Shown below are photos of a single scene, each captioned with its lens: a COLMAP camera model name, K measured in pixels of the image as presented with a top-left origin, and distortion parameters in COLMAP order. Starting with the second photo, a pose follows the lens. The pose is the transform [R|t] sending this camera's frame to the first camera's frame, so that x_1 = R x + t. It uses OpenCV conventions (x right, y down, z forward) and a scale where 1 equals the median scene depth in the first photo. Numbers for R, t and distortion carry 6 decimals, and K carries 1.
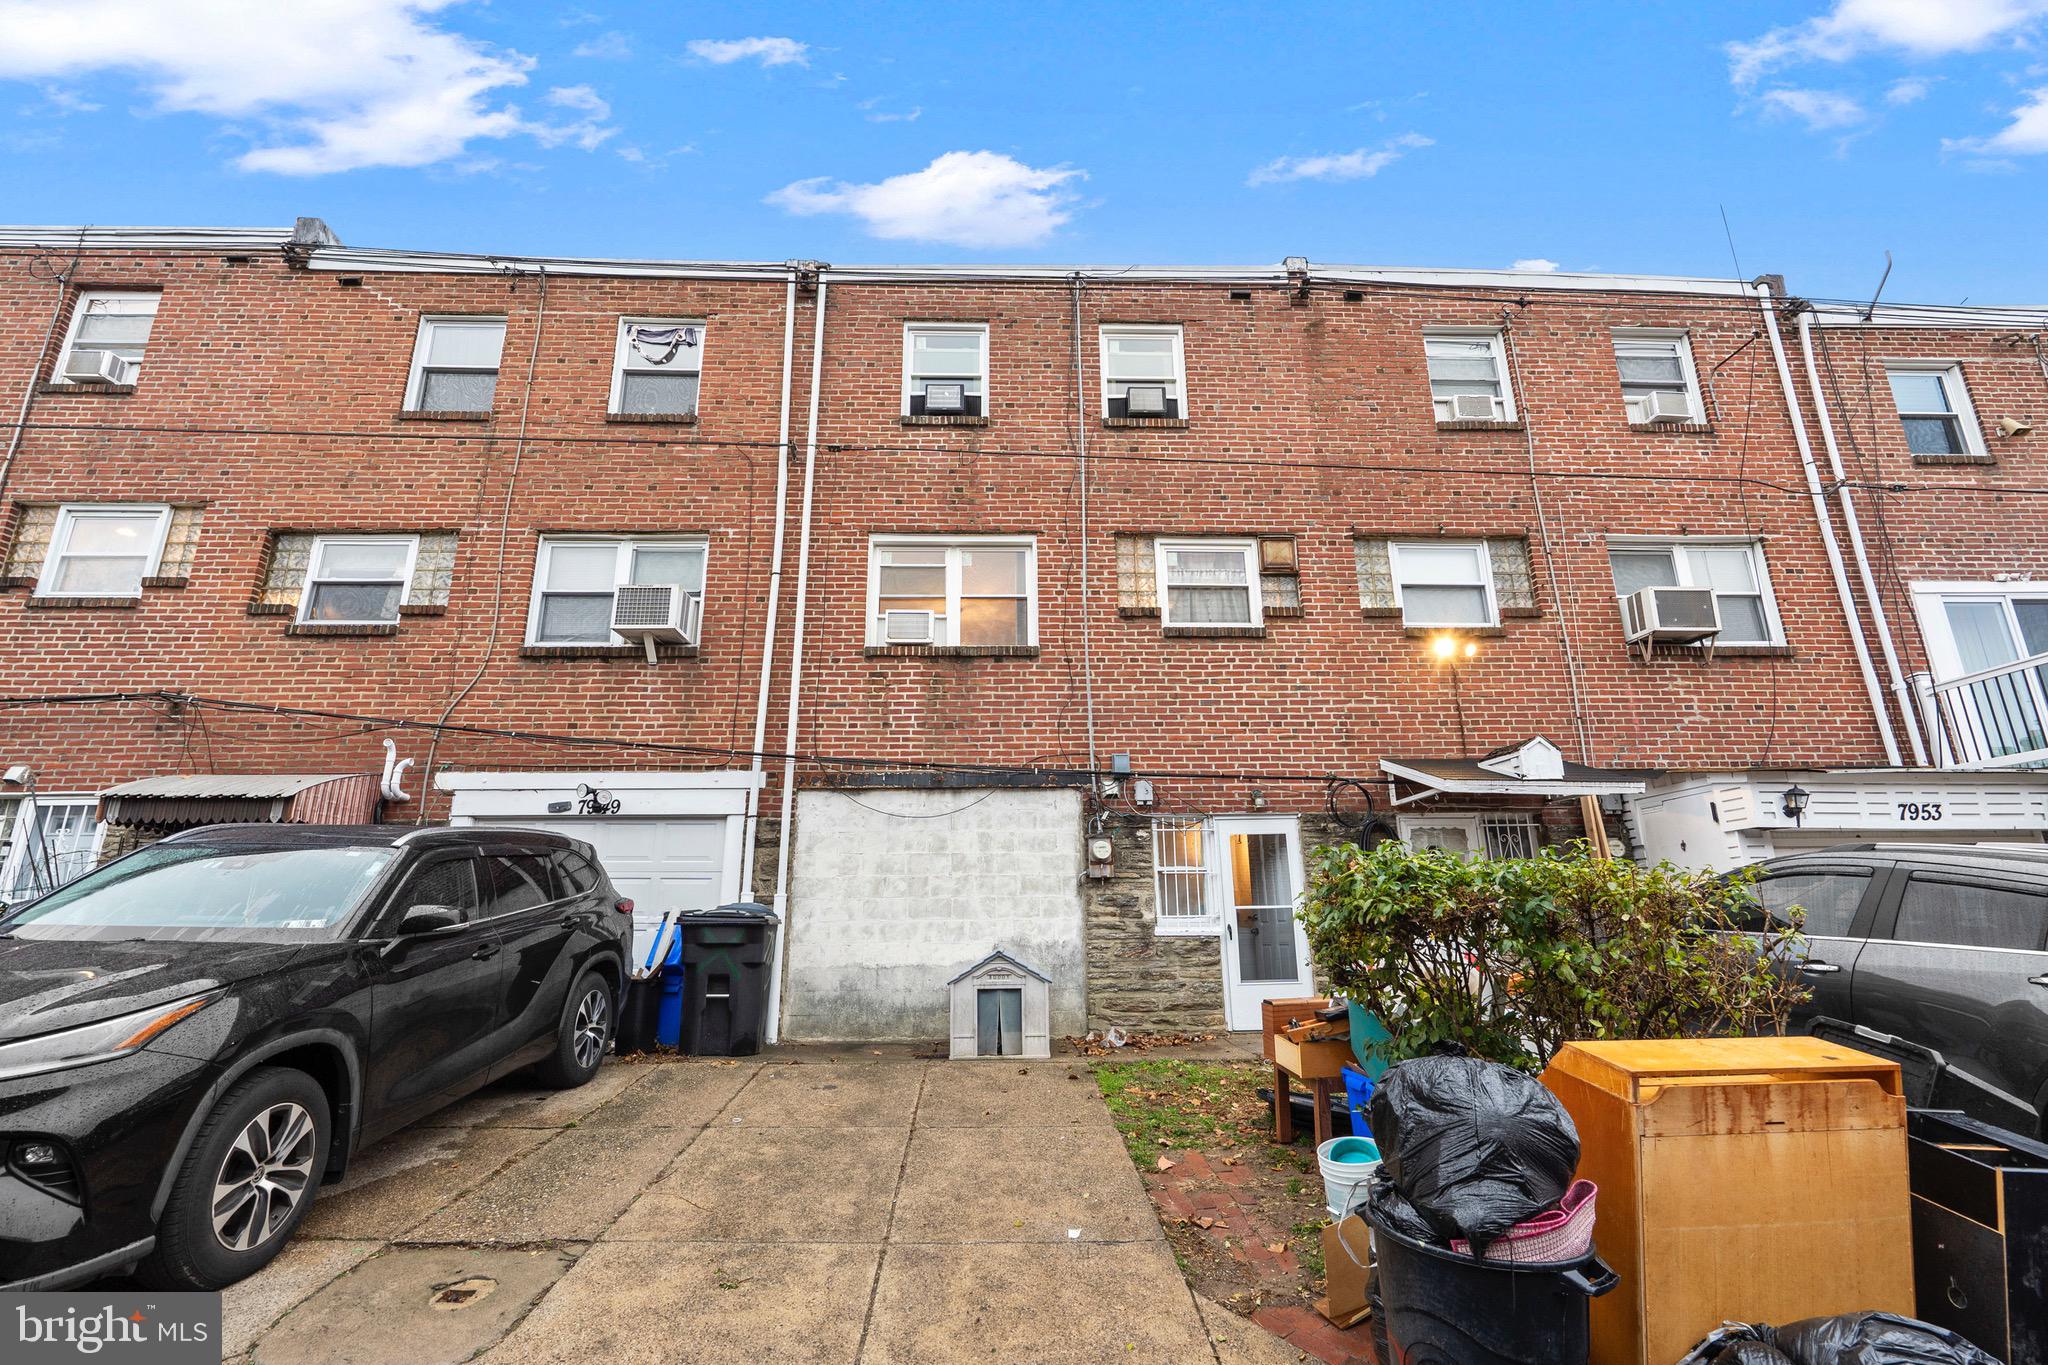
lens RADIAL K [[961.4, 0, 1018.2], [0, 961.4, 683.2], [0, 0, 1]] dist [-0.003494, 0.002153]
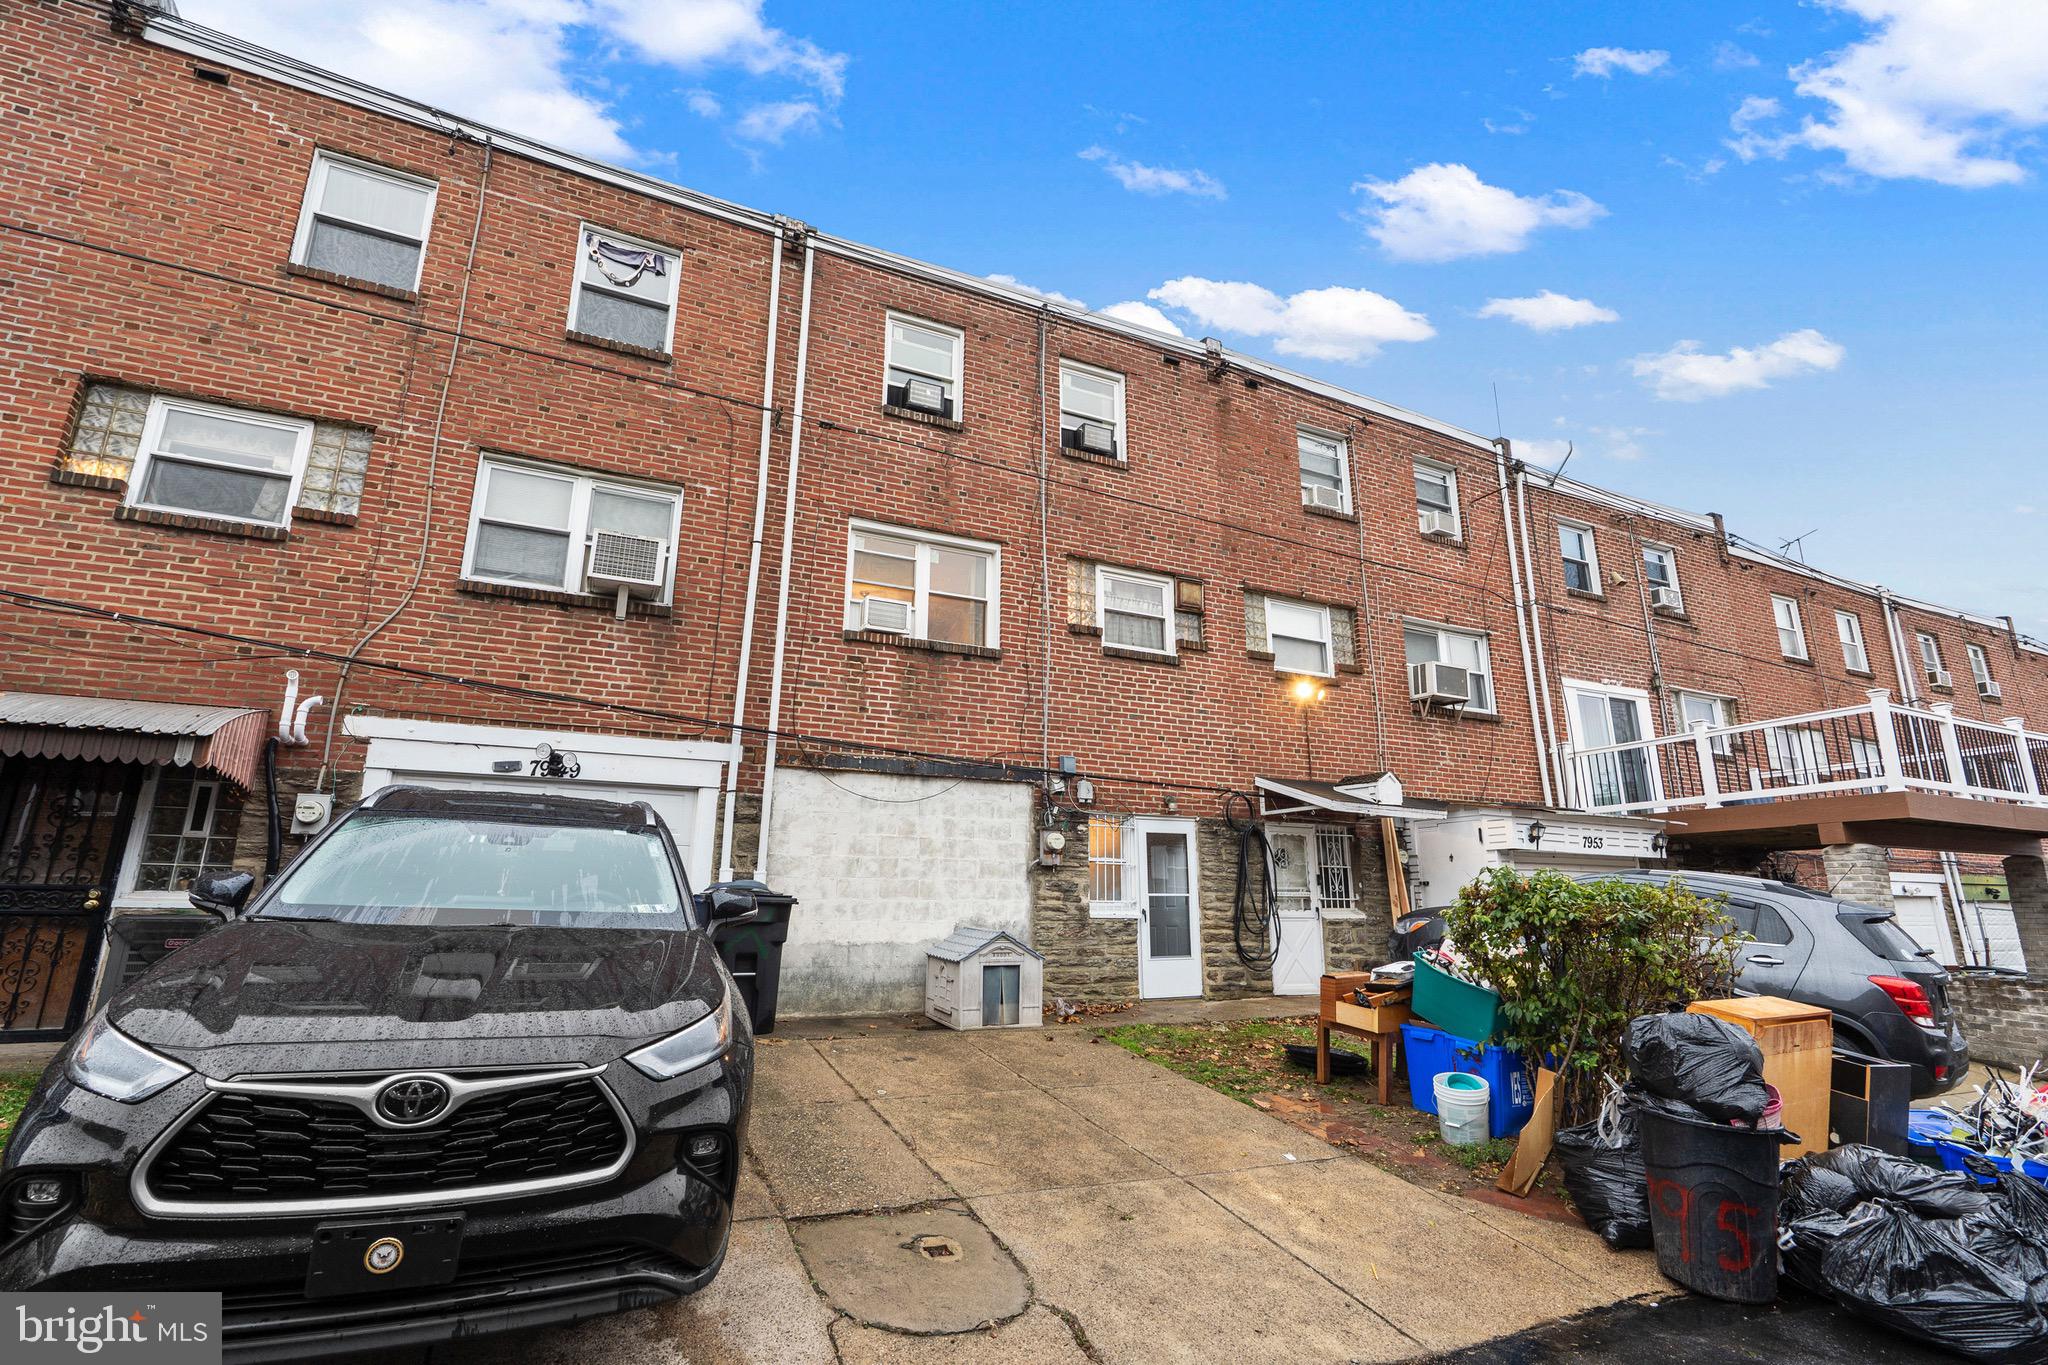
lens RADIAL K [[961.4, 0, 1032.1], [0, 961.4, 683.6], [0, 0, 1]] dist [-0.003494, 0.002153]
pose [[0.913756, 0.108149, 0.391604, -0.361032], [-0.120321, 0.992713, 0.006595, -0.011699], [-0.388037, -0.053145, 0.920110, -0.009117]]
